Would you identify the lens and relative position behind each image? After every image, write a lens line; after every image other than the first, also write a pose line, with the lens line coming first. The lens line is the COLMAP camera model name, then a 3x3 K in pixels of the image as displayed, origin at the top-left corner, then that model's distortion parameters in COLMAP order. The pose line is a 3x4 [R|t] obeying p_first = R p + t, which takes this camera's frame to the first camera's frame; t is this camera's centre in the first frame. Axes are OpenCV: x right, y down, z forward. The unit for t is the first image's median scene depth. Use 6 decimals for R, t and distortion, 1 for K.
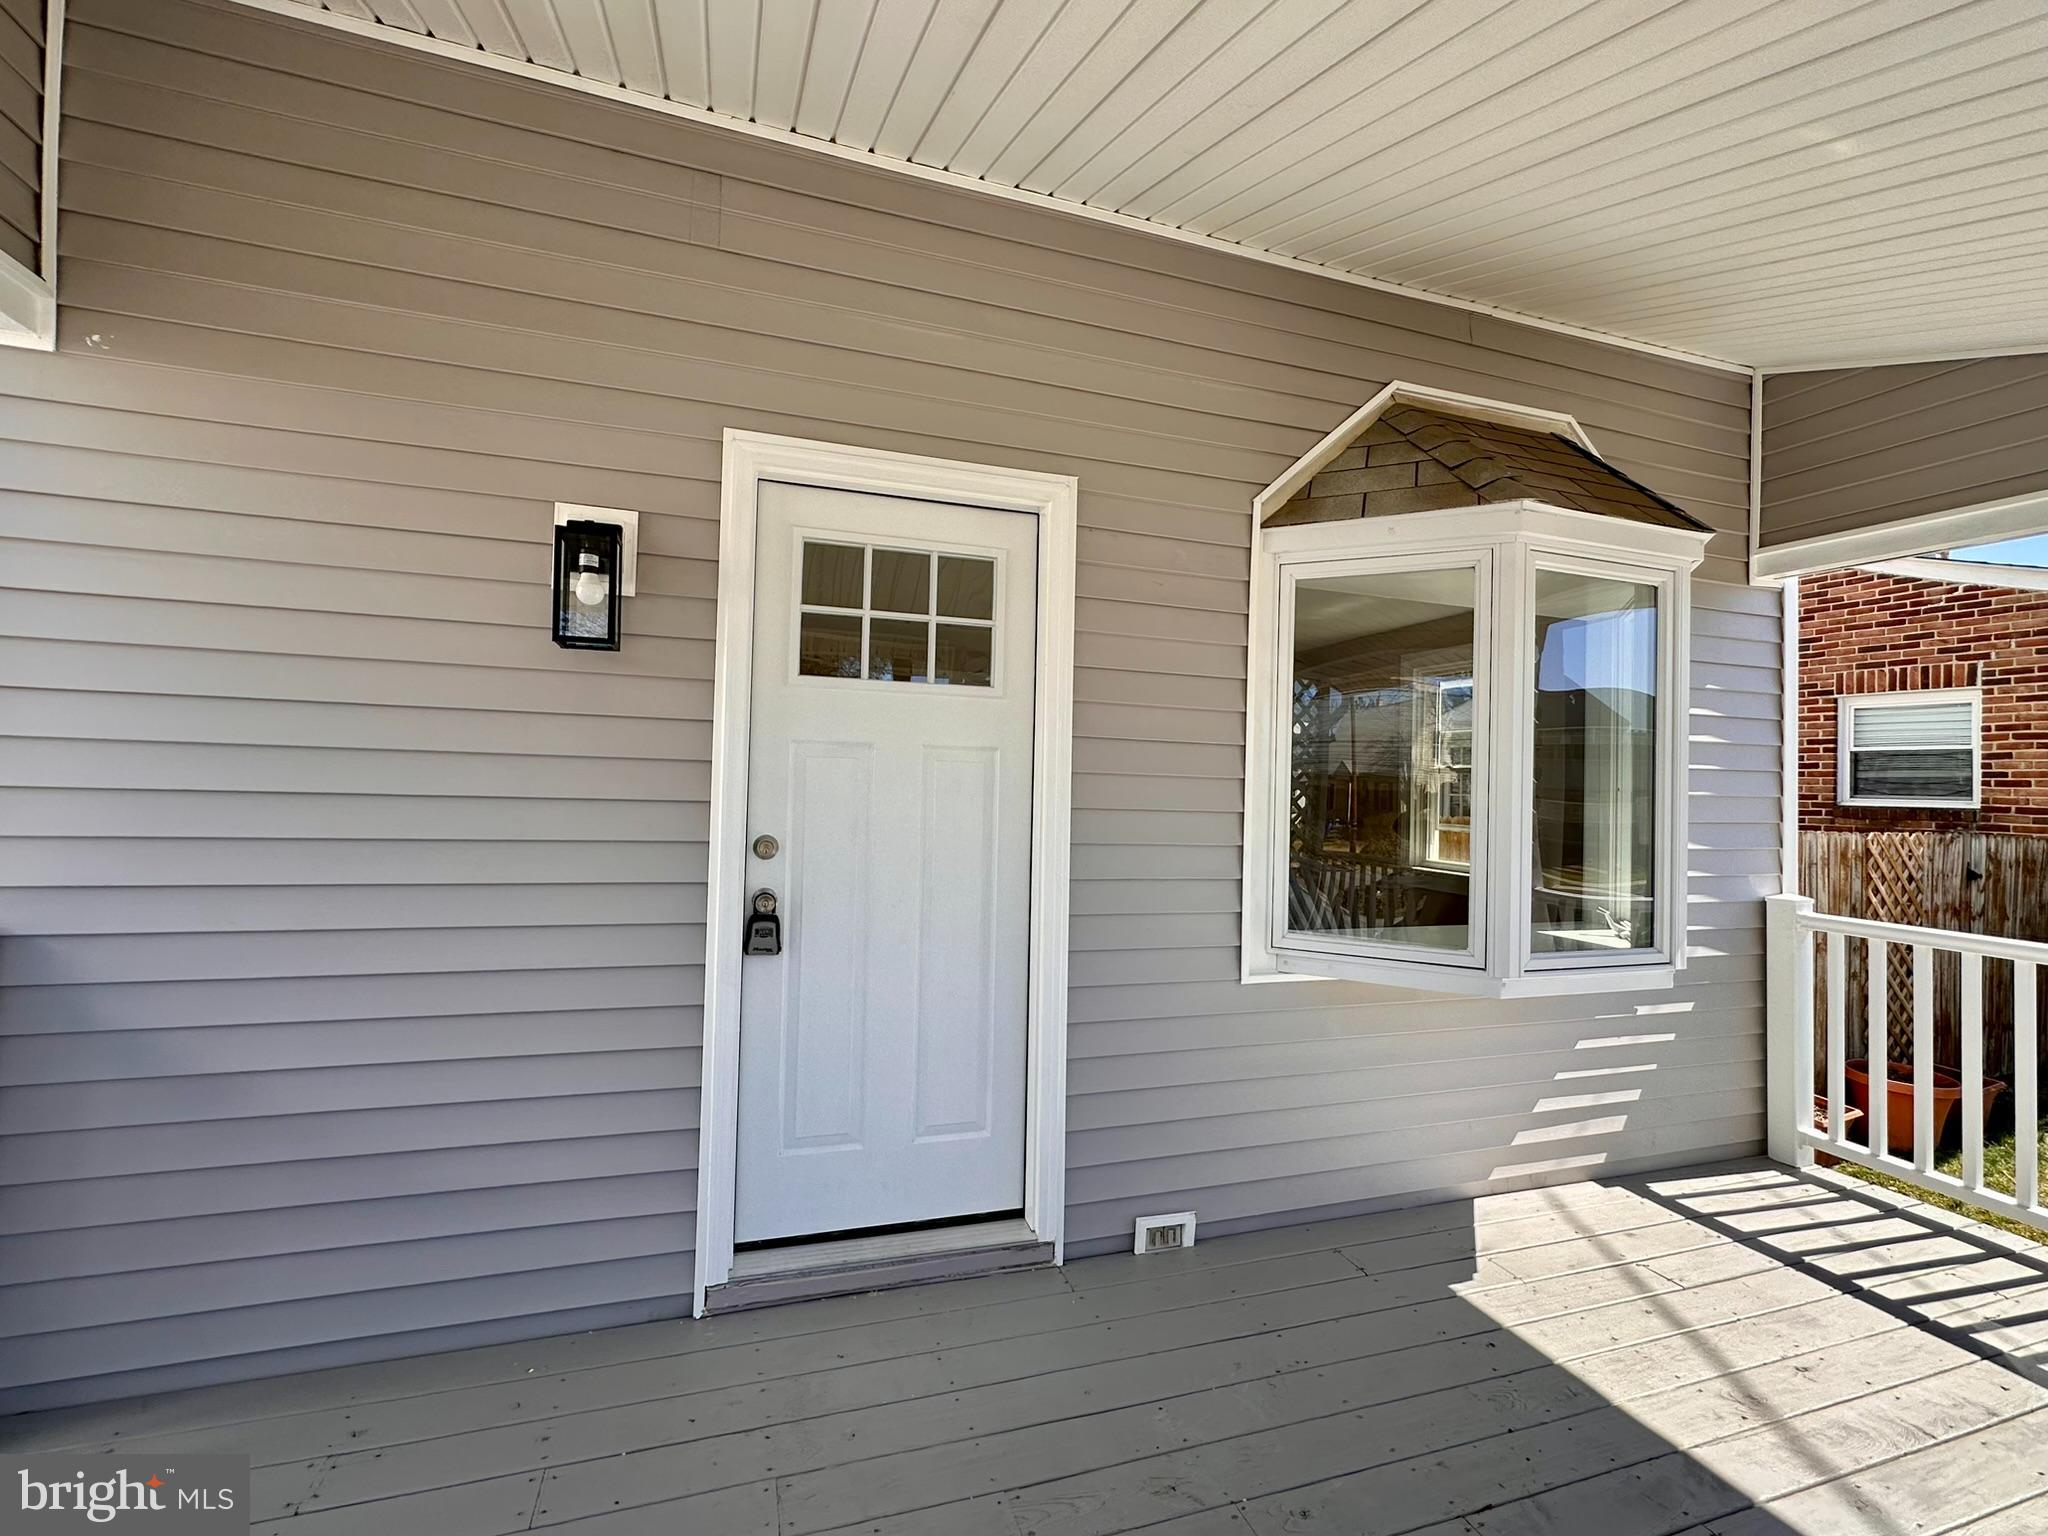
lens RADIAL K [[891.1, 0, 1016.0], [0, 891.1, 764.0], [0, 0, 1]] dist [-0.002973, 0.000763]
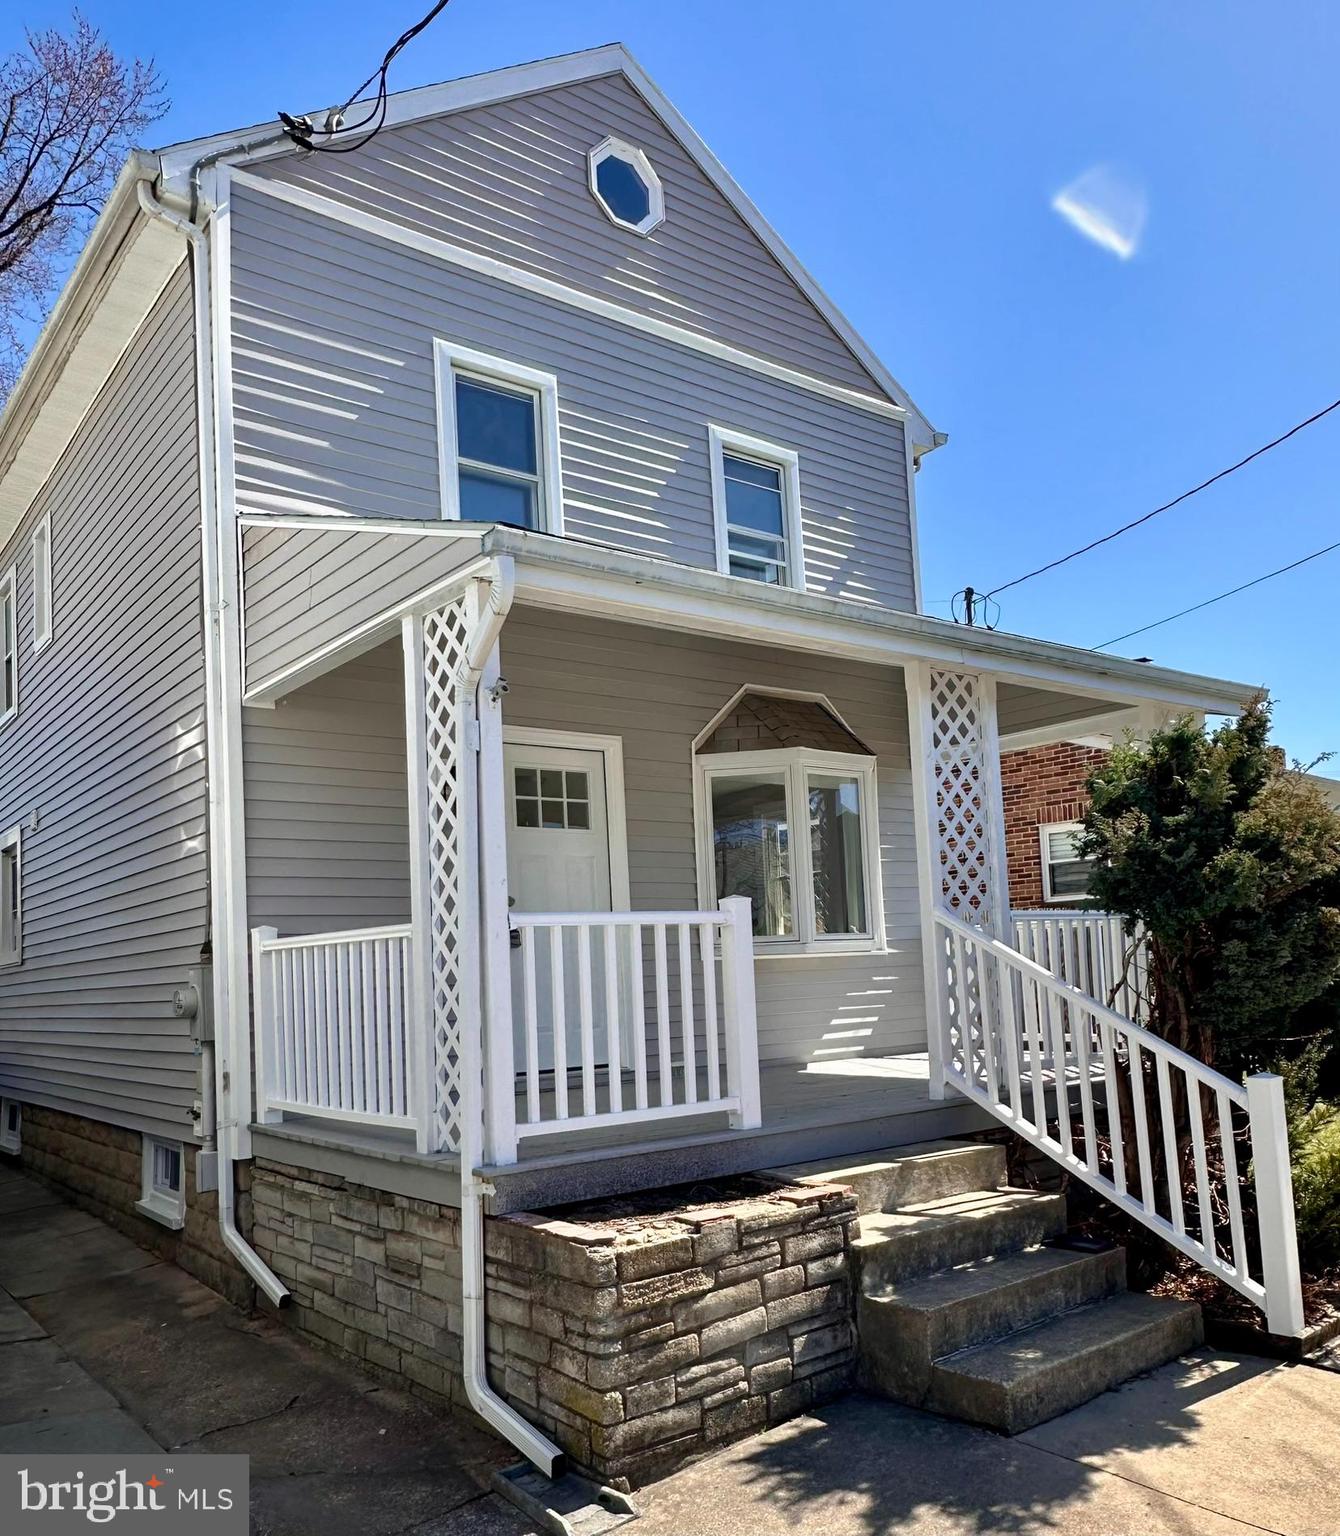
lens RADIAL K [[1318.7, 0, 669.7], [0, 1318.7, 749.9], [0, 0, 1]] dist [0.006766, -0.000483]
pose [[0.938887, -0.008533, 0.344120, -0.971949], [0.062273, 0.987408, -0.145419, 0.208118], [-0.338546, 0.157961, 0.927596, -2.151020]]
